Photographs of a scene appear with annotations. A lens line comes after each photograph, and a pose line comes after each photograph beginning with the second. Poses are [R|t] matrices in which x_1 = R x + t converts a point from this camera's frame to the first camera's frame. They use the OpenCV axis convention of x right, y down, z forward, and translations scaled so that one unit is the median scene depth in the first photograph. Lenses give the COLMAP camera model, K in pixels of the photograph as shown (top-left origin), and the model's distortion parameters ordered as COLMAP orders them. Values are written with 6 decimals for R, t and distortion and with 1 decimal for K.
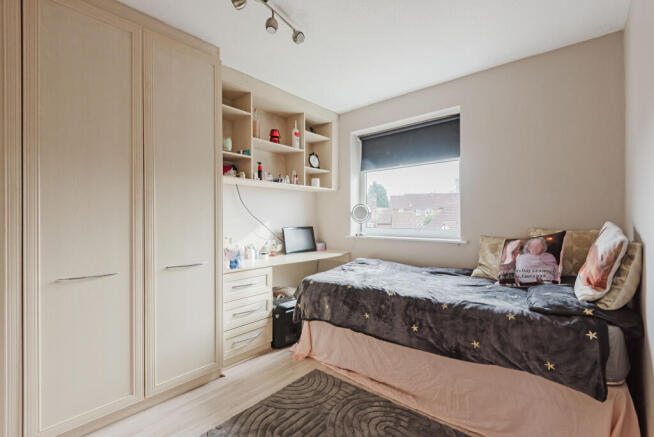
lens RADIAL K [[293.5, 0, 327.0], [0, 293.5, 218.5], [0, 0, 1]] dist [-0.000882, -0.000637]
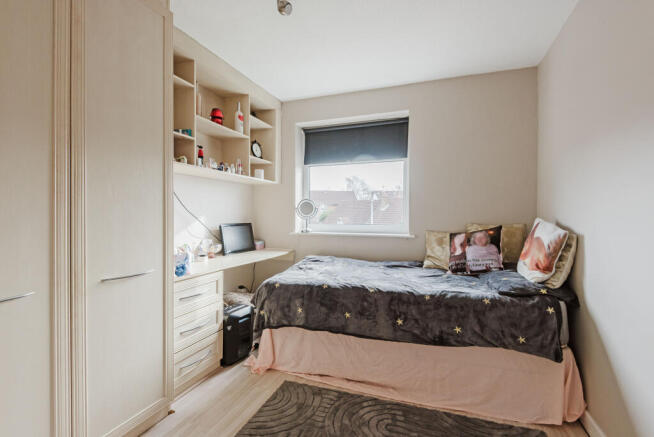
lens RADIAL K [[299.8, 0, 327.7], [0, 299.8, 215.5], [0, 0, 1]] dist [0.003057, 0.000028]
pose [[0.932531, 0.004089, 0.361066, -0.252735], [-0.005651, 0.999979, 0.003269, 0.000977], [-0.361045, -0.005088, 0.932534, 0.095137]]
